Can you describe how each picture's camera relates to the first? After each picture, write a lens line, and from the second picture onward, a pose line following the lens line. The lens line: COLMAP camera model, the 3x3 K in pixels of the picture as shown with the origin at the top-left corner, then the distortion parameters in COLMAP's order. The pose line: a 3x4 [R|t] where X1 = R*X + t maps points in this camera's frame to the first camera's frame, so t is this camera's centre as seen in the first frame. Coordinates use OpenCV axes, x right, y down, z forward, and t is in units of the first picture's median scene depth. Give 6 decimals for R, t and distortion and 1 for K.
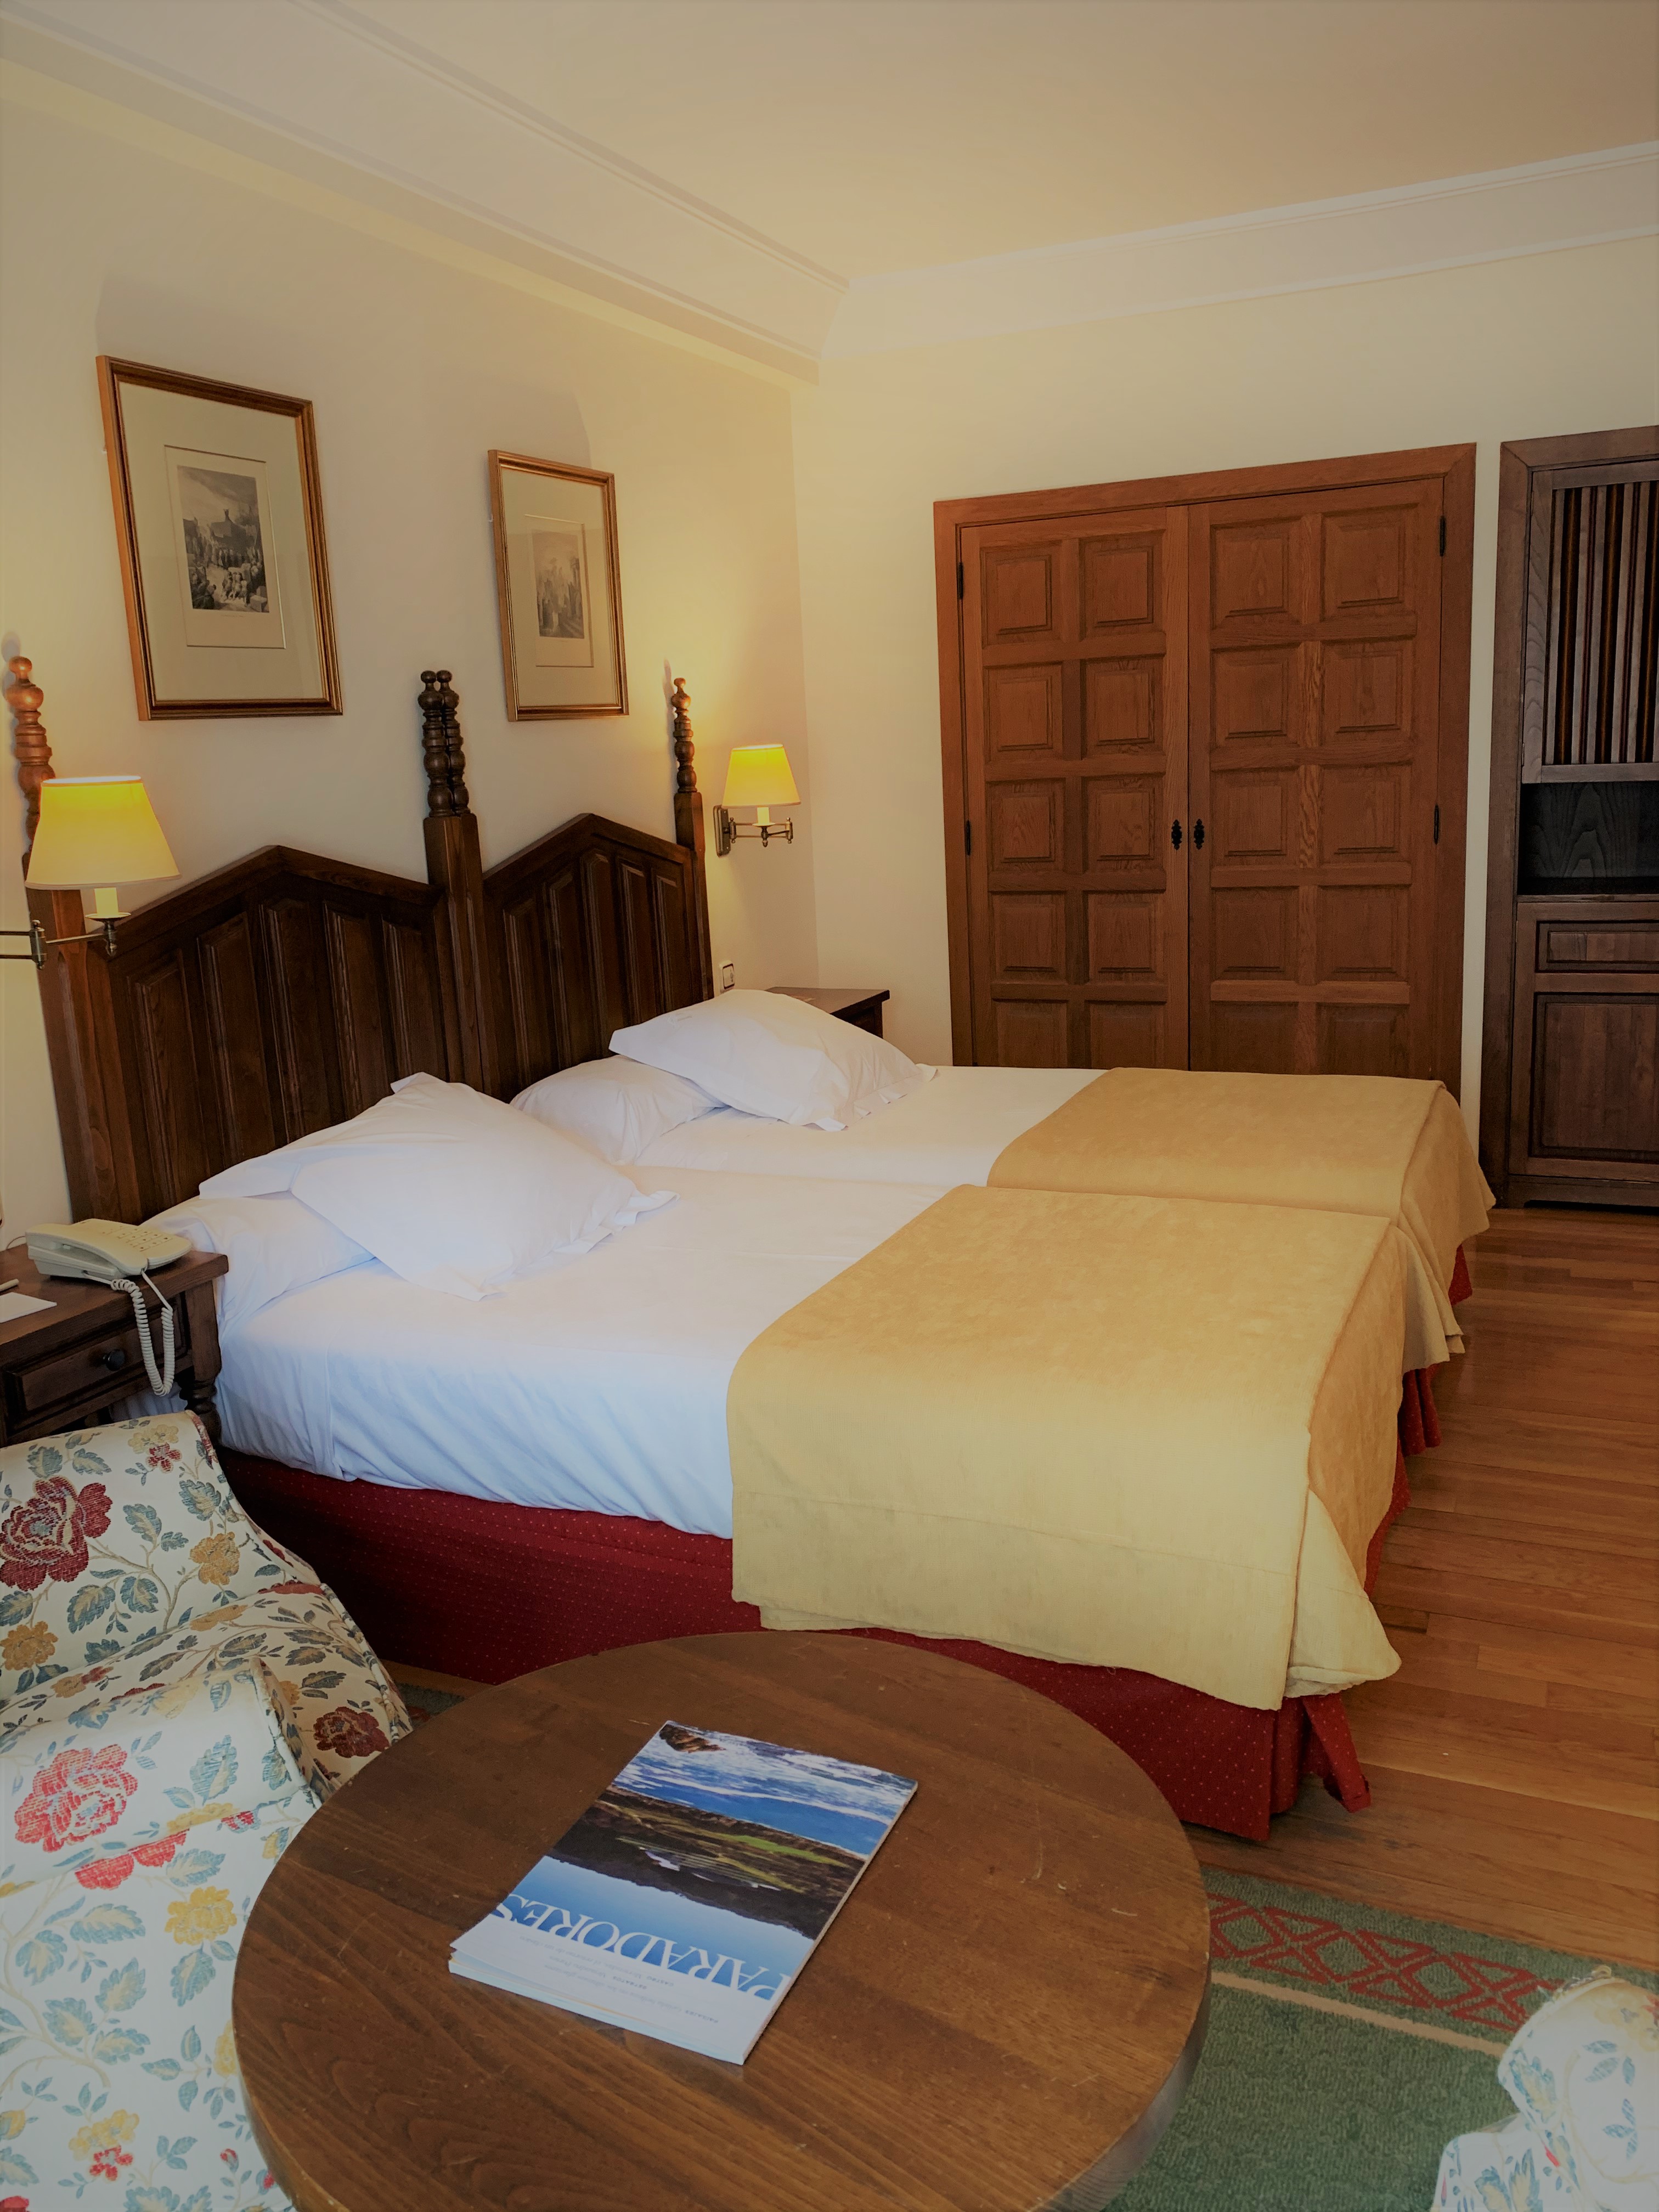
lens RADIAL K [[1664.6, 0, 824.5], [0, 1664.6, 1103.8], [0, 0, 1]] dist [0.039001, -0.020554]
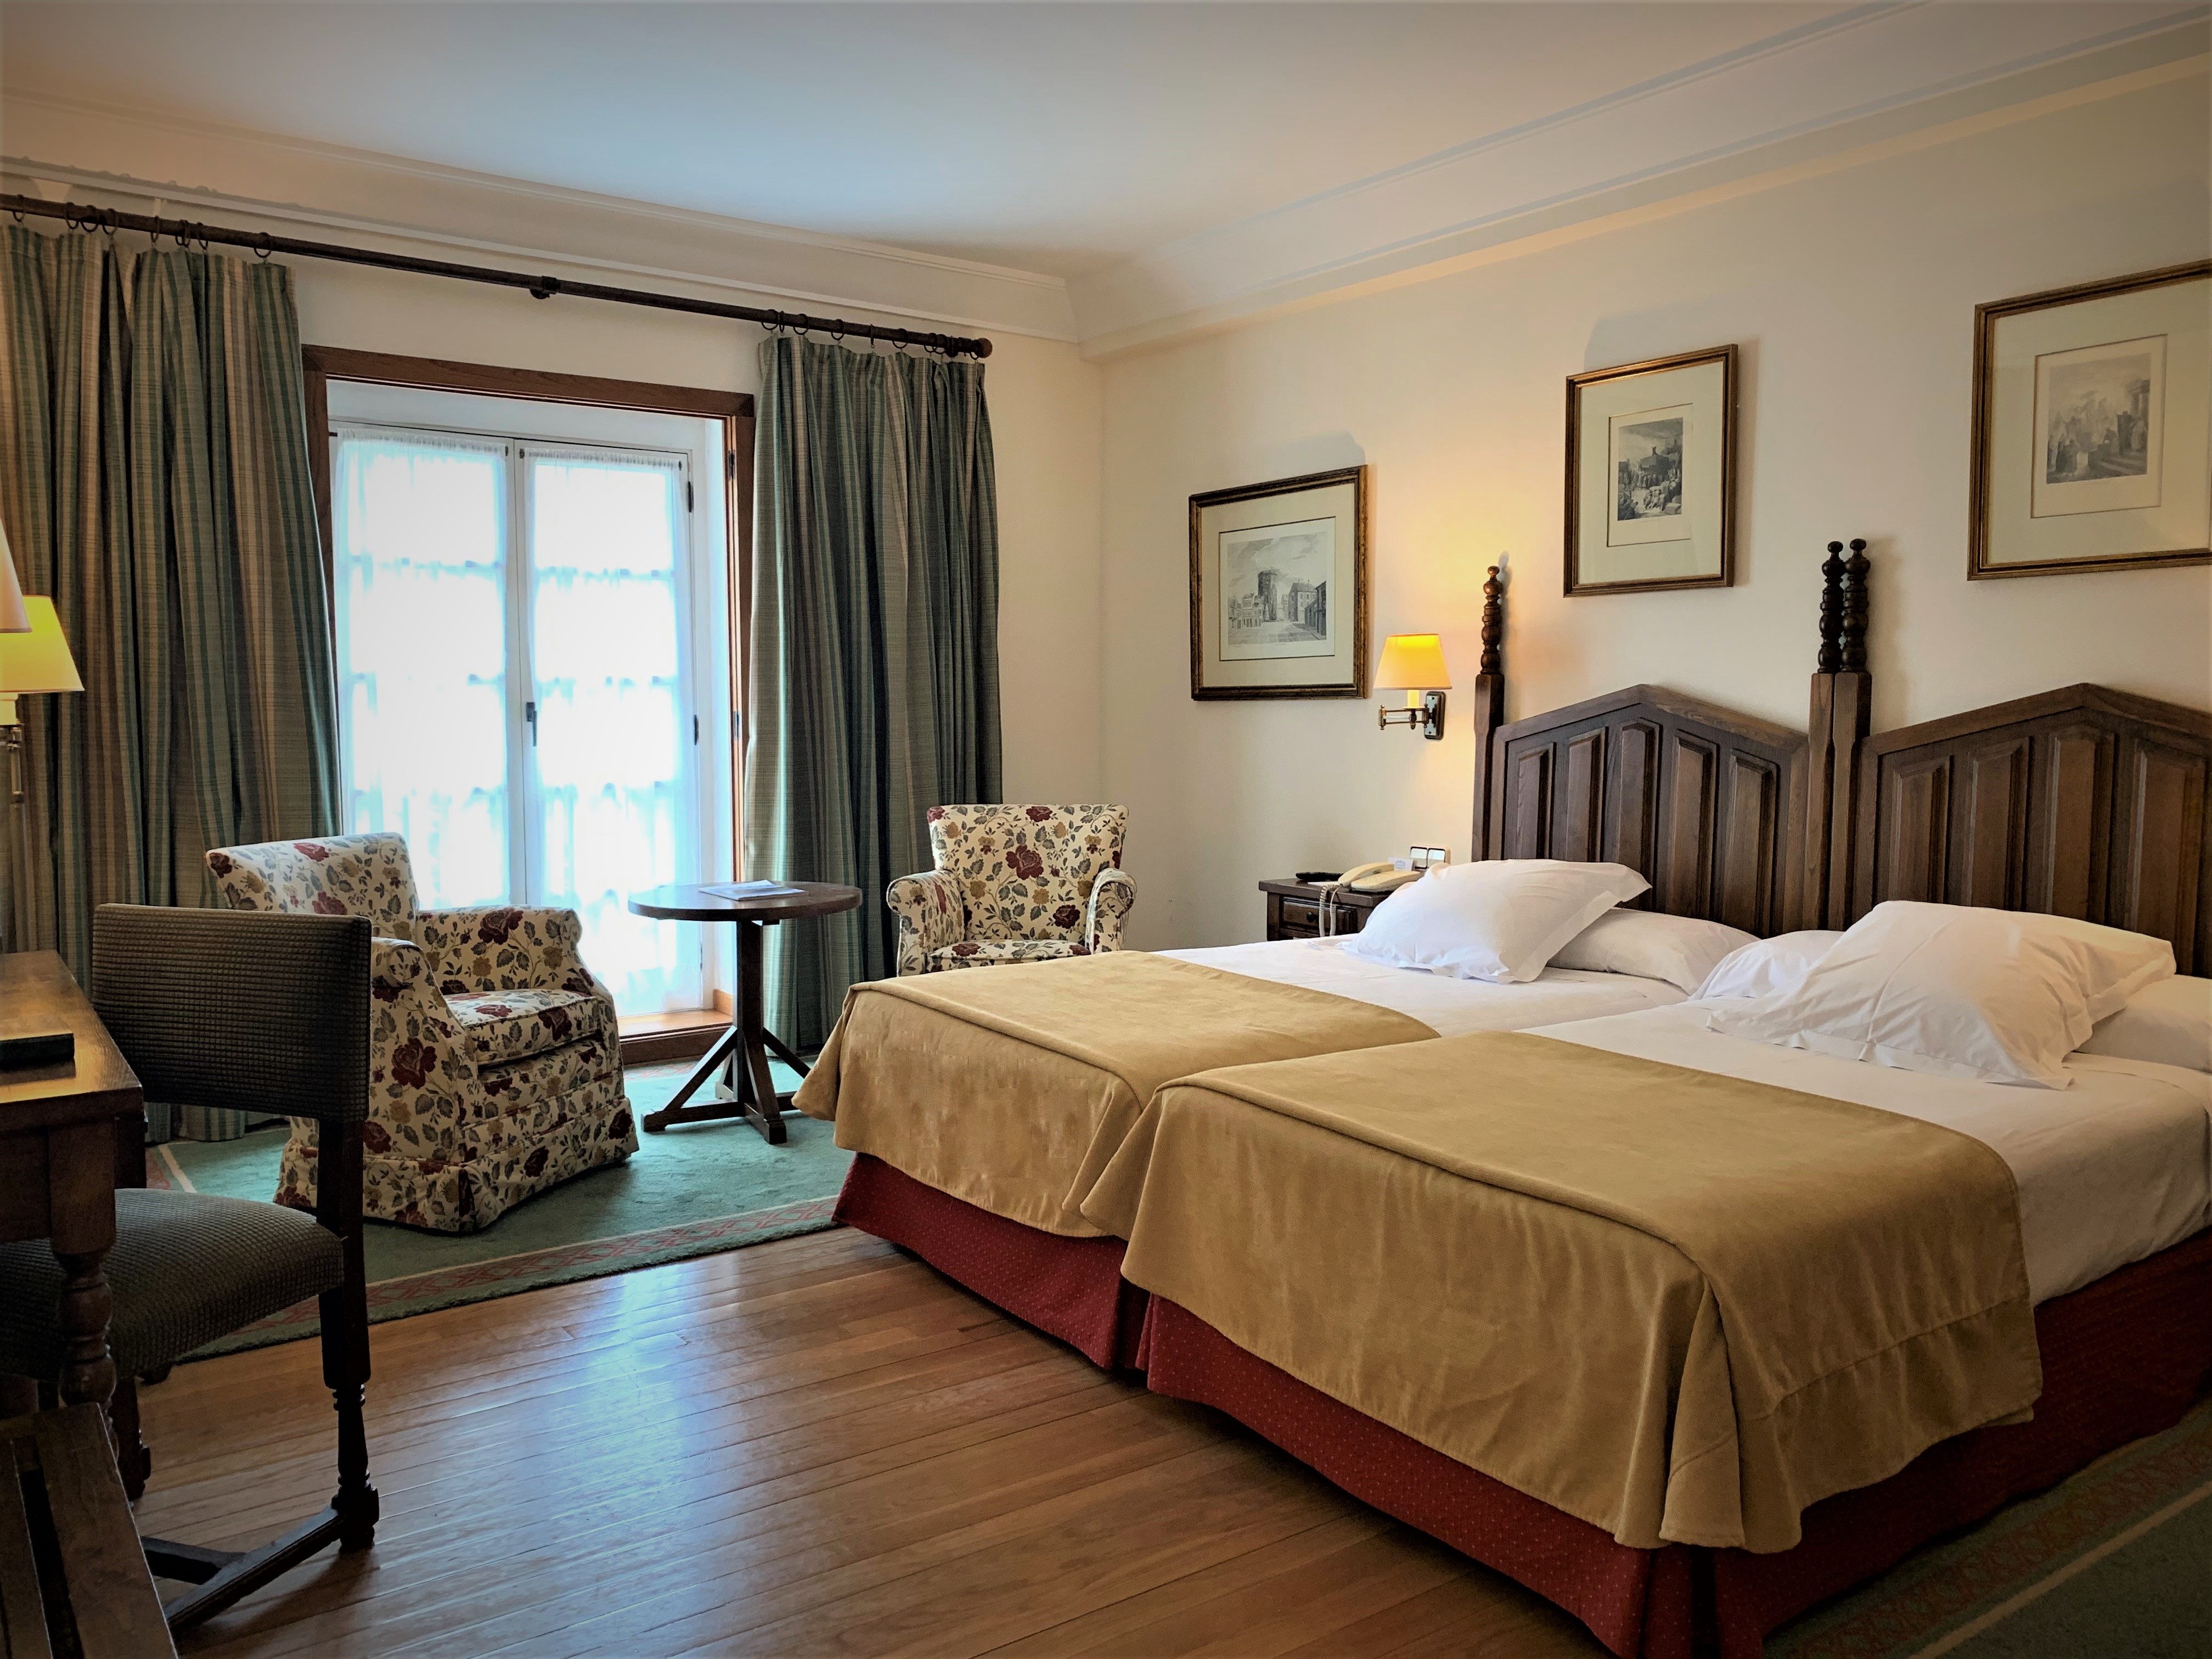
lens RADIAL K [[1664.7, 0, 1103.2], [0, 1664.7, 830.9], [0, 0, 1]] dist [0.039001, -0.020554]
pose [[-0.482615, 0.128909, -0.866294, 1.076867], [-0.160544, 0.959329, 0.232192, -0.284037], [0.860993, 0.251137, -0.442291, 1.247730]]
